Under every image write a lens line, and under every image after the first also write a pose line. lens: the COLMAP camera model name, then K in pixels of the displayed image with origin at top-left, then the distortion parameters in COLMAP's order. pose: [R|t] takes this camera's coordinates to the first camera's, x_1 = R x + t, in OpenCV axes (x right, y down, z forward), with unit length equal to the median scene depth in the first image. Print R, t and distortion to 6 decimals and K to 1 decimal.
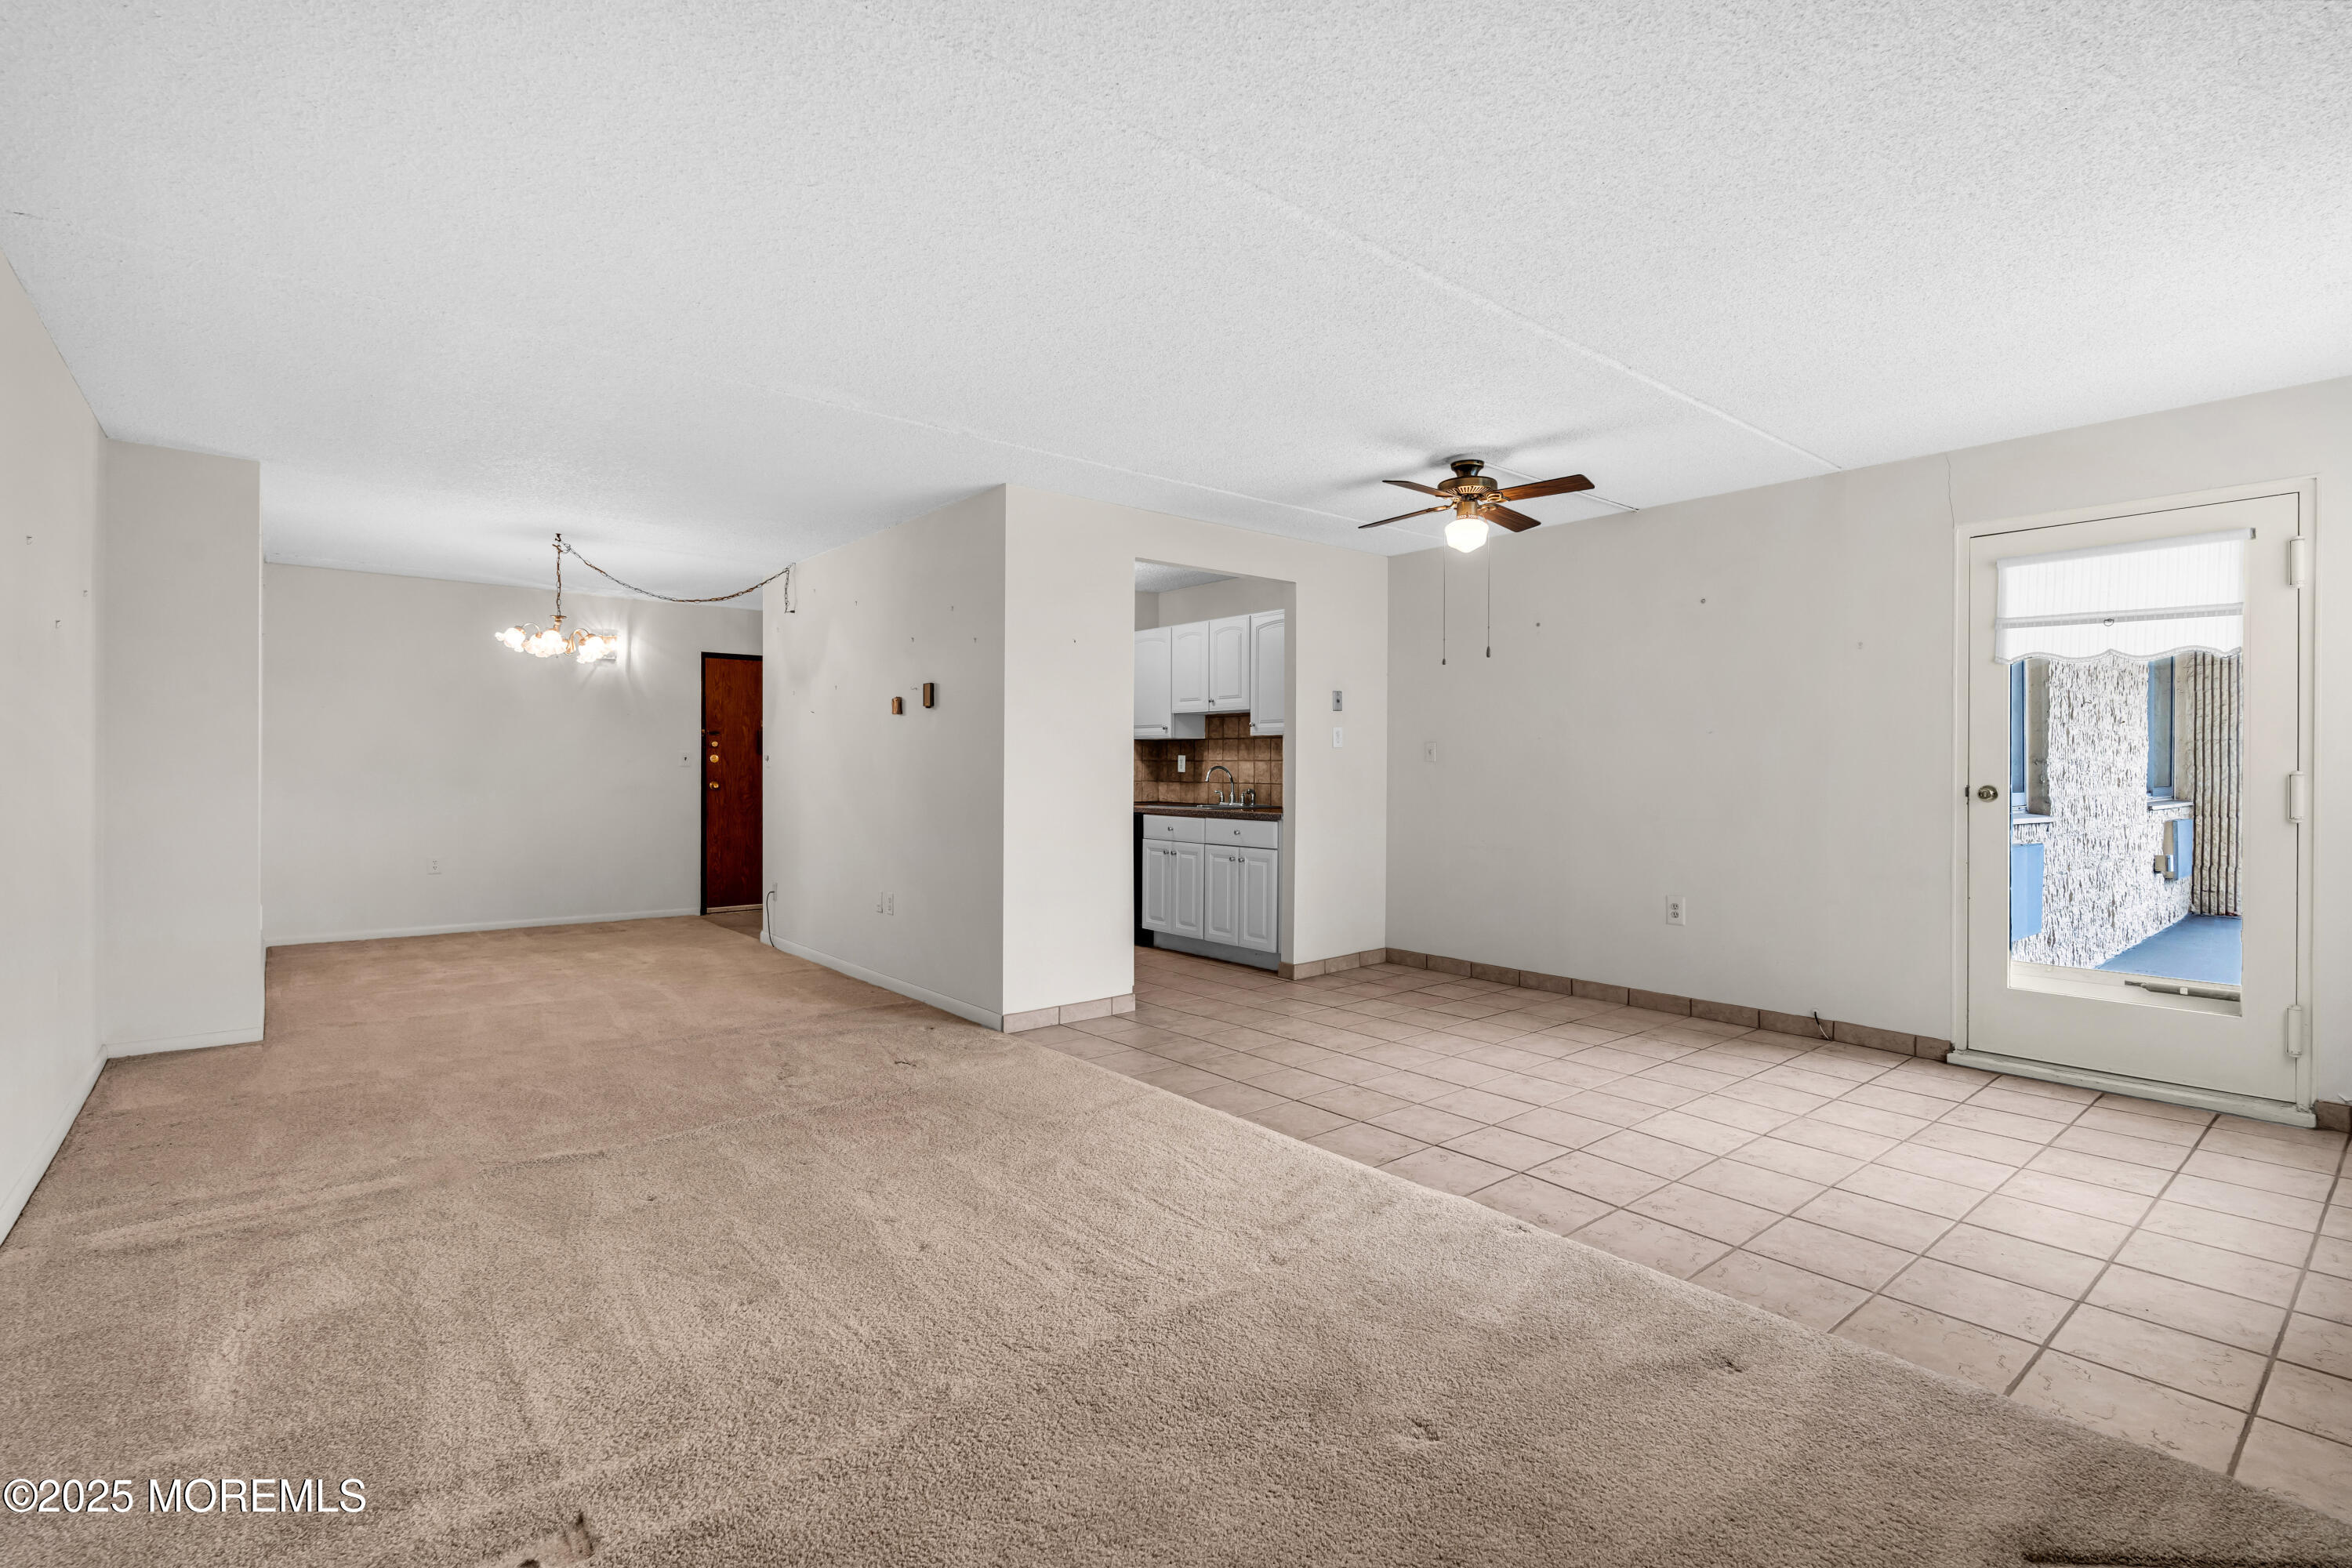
lens RADIAL K [[1081.2, 0, 1173.0], [0, 1081.2, 772.6], [0, 0, 1]] dist [-0.008296, -0.000060]
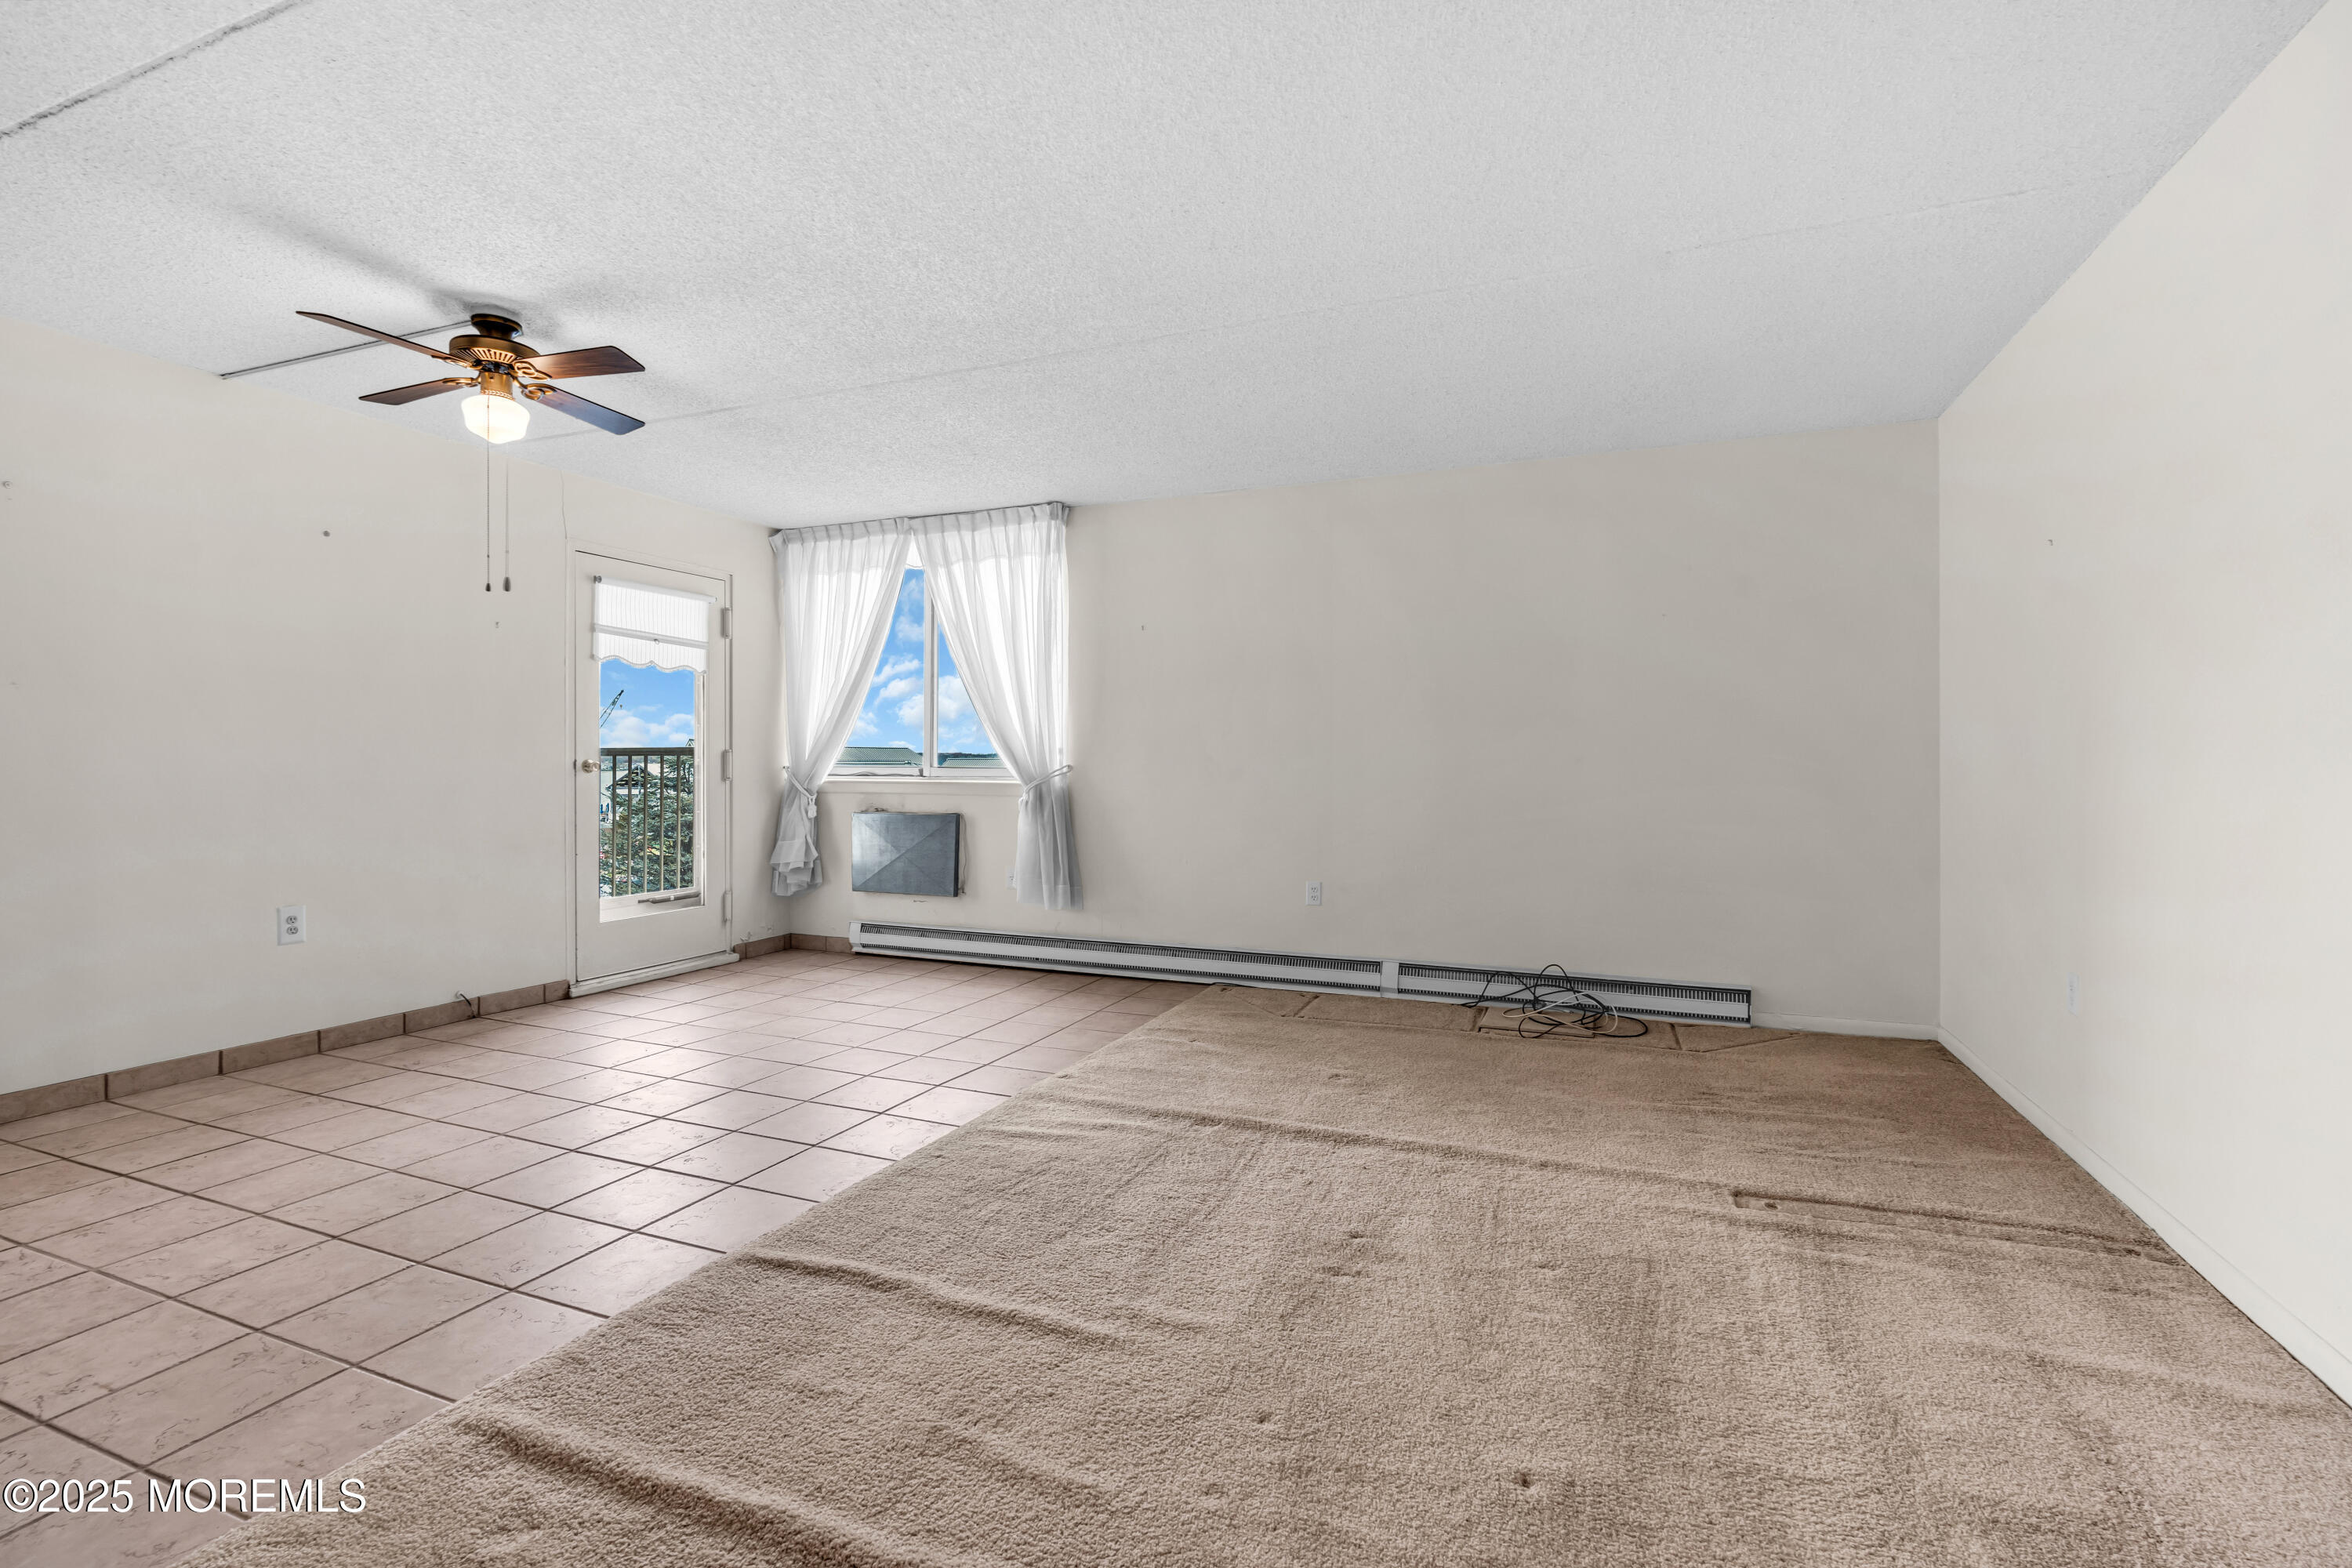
lens RADIAL K [[1053.4, 0, 1173.0], [0, 1053.4, 772.4], [0, 0, 1]] dist [-0.003379, 0.000490]
pose [[-0.466429, -0.011169, 0.884488, -0.406144], [-0.001333, 0.999928, 0.011924, 0.007569], [-0.884557, 0.004382, -0.466411, 0.657190]]
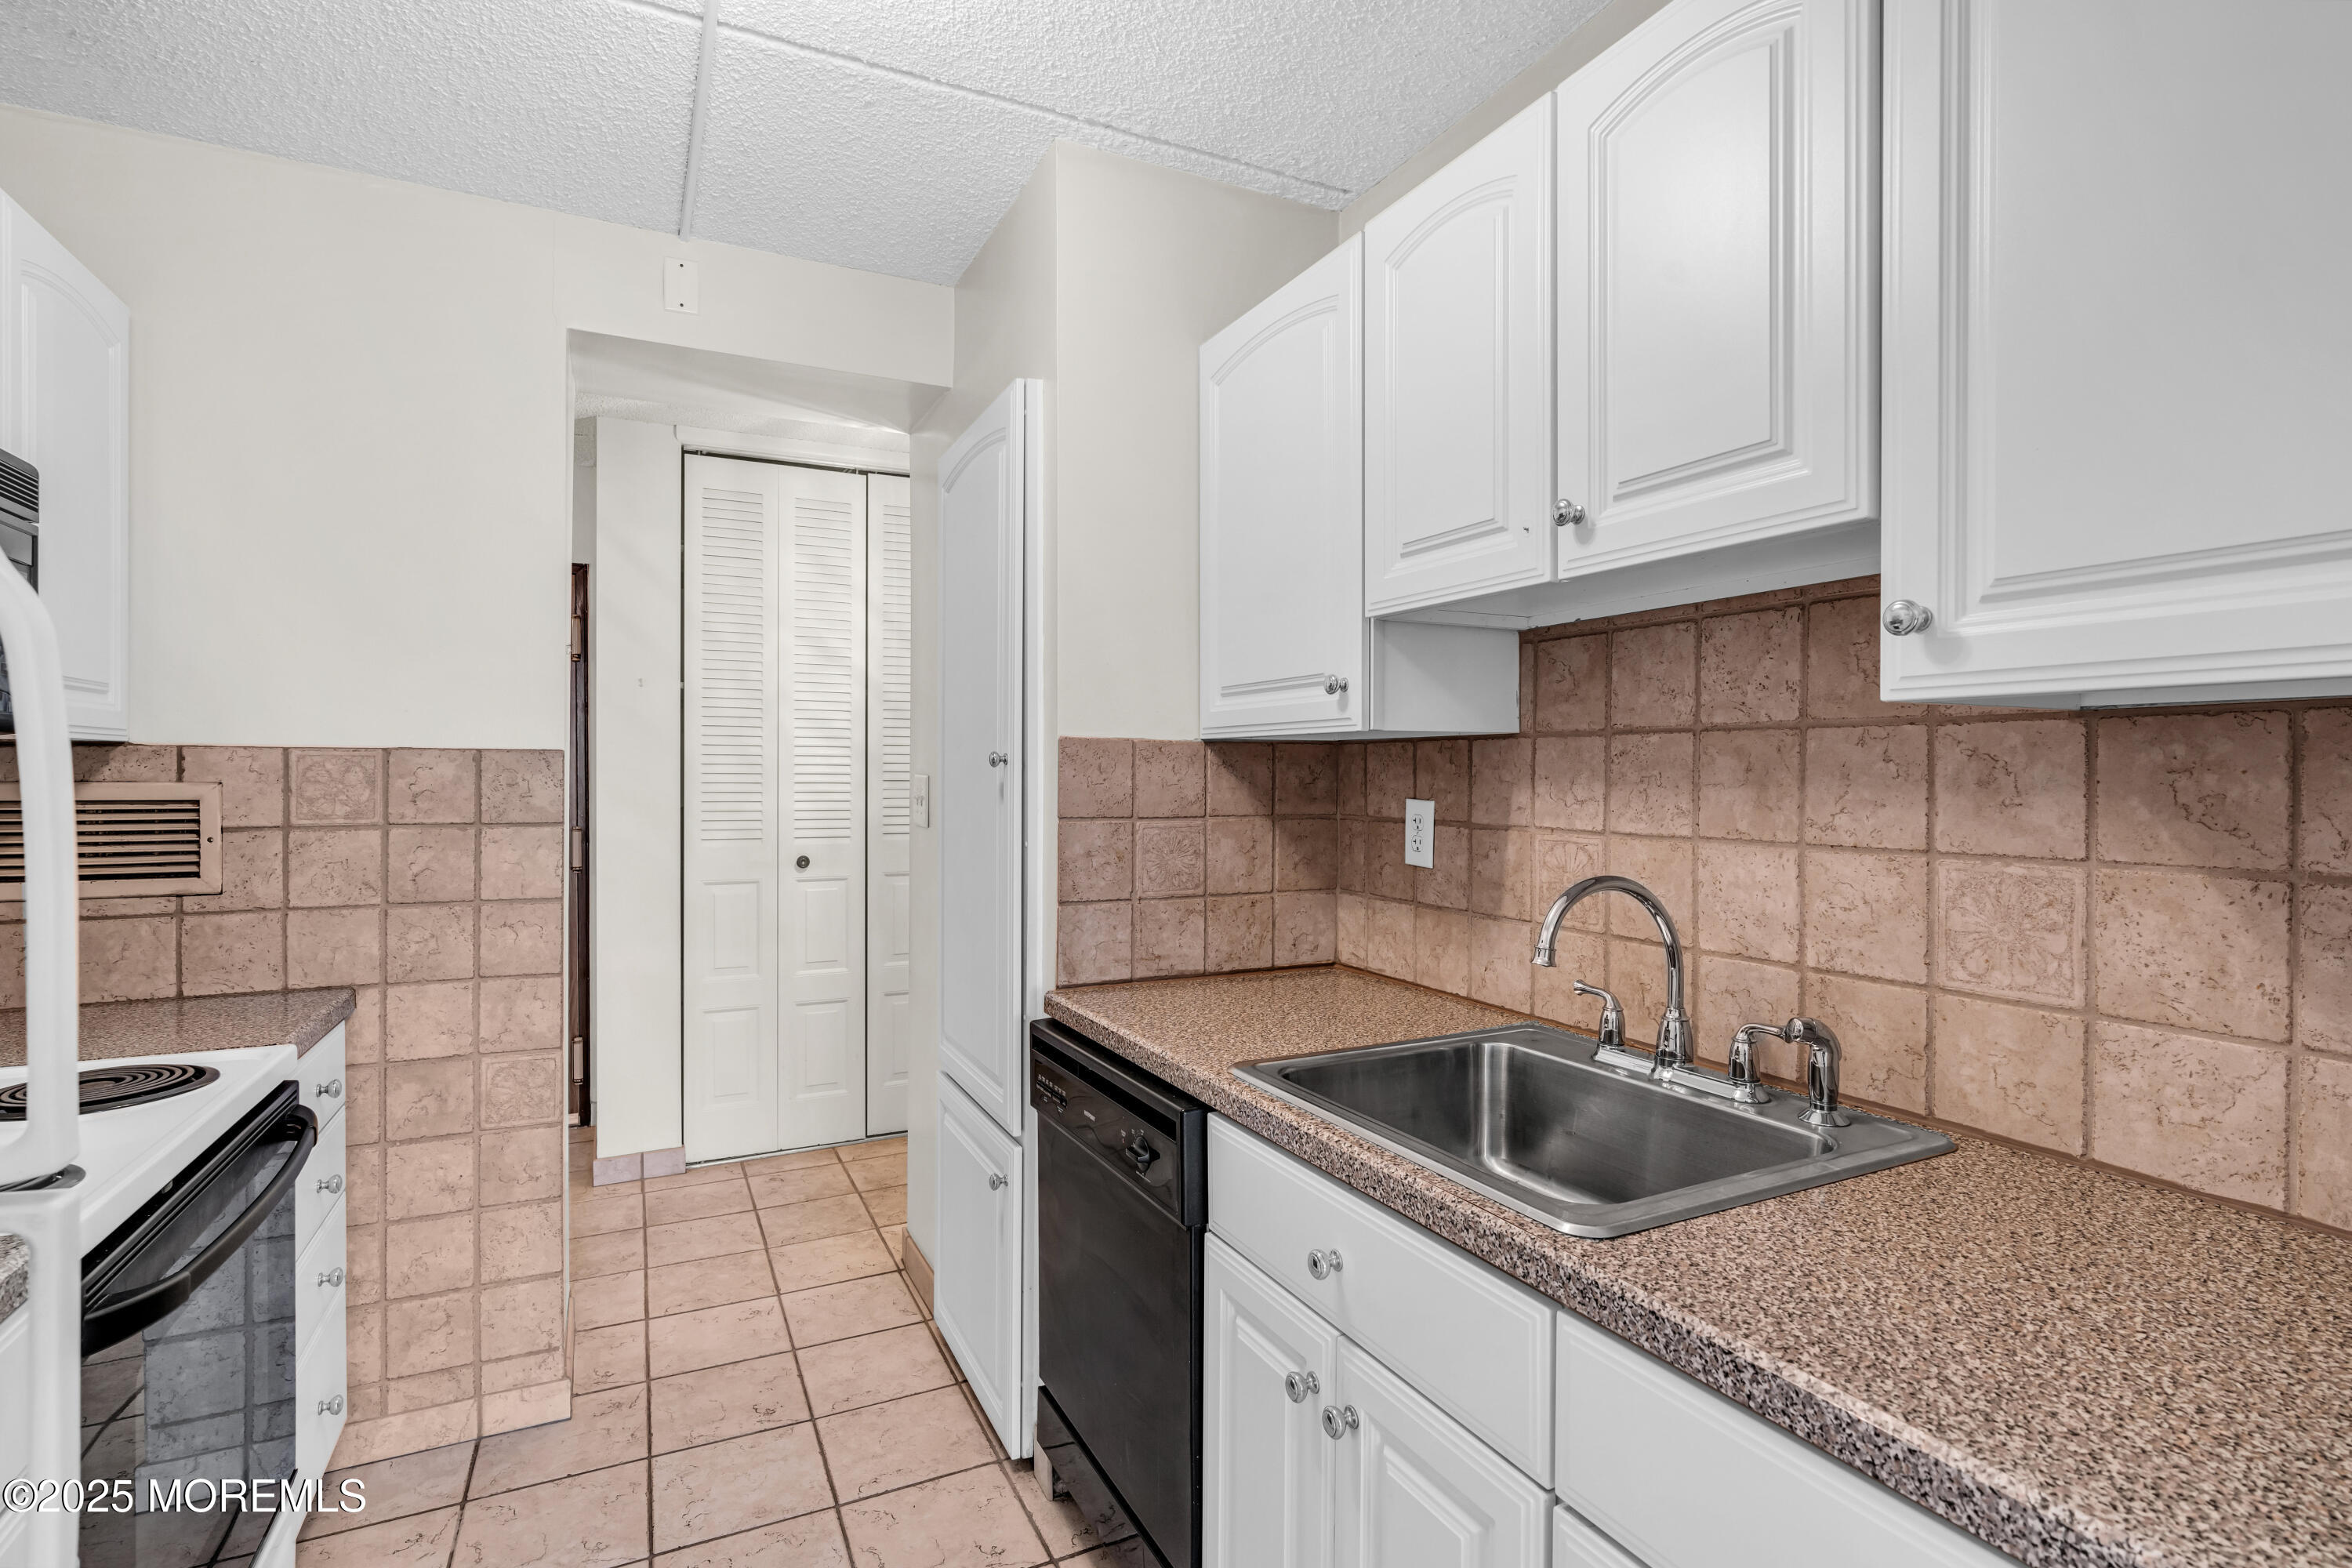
lens RADIAL K [[1115.0, 0, 1177.3], [0, 1115.0, 777.6], [0, 0, 1]] dist [-0.004760, 0.001271]
pose [[0.972829, -0.000783, -0.231522, 0.016433], [0.000126, 0.999996, -0.002850, -0.025533], [0.231523, 0.002743, 0.972825, 0.900407]]
